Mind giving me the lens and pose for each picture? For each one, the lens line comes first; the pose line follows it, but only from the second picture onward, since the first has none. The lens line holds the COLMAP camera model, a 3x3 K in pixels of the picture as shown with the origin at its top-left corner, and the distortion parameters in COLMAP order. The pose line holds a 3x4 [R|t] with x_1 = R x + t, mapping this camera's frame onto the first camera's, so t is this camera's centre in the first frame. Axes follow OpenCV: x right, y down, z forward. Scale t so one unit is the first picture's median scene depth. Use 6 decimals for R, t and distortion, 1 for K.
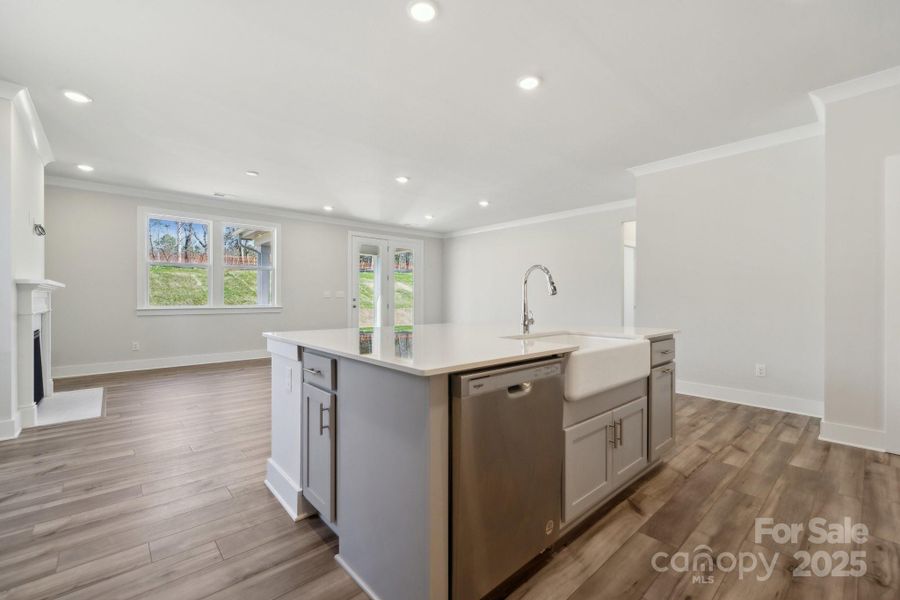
lens RADIAL K [[382.8, 0, 453.1], [0, 382.8, 299.4], [0, 0, 1]] dist [-0.001356, -0.000121]
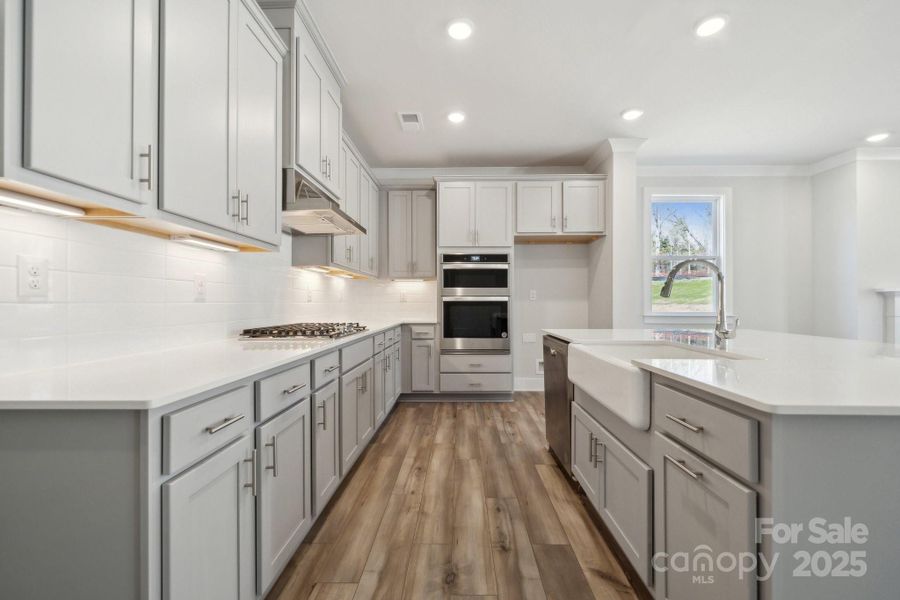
lens RADIAL K [[375.4, 0, 453.8], [0, 375.4, 301.0], [0, 0, 1]] dist [-0.000857, -0.000286]
pose [[-0.685784, -0.006121, -0.727780, 0.981860], [-0.005550, 0.999980, -0.003180, 0.001011], [0.727784, 0.001858, -0.685804, 1.025959]]
